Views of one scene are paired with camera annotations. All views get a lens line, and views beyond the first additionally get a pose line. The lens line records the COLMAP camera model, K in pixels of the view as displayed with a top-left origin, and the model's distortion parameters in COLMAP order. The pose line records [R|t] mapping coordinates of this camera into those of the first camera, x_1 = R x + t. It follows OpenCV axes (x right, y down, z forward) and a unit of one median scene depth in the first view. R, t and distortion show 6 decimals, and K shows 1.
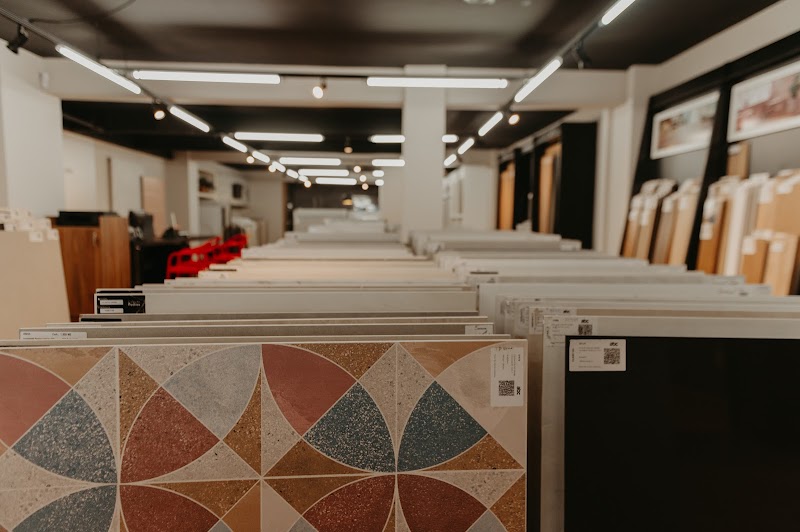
lens RADIAL K [[541.0, 0, 400.5], [0, 541.0, 256.3], [0, 0, 1]] dist [0.043298, 0.000365]
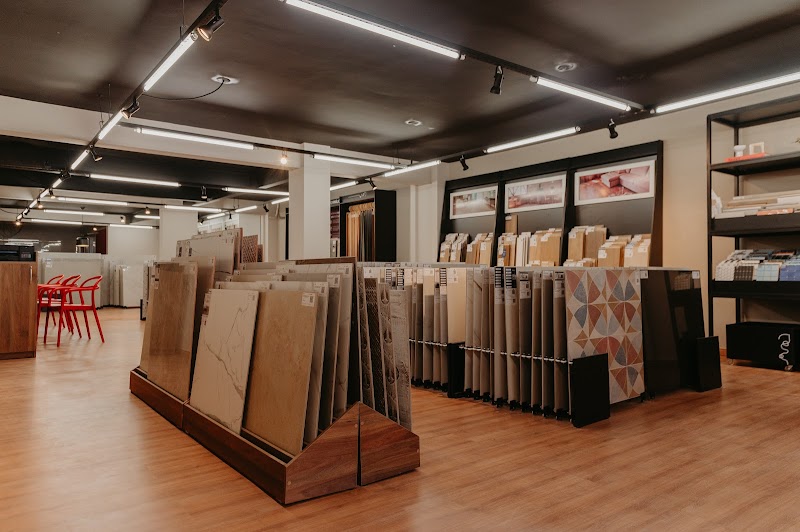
lens RADIAL K [[557.0, 0, 400.0], [0, 557.0, 266.0], [0, 0, 1]] dist [0.003882, 0.000304]
pose [[0.822209, -0.002305, 0.569181, -0.718947], [0.044805, 0.997151, -0.060685, 0.058437], [-0.567419, 0.075398, 0.819970, -0.287794]]
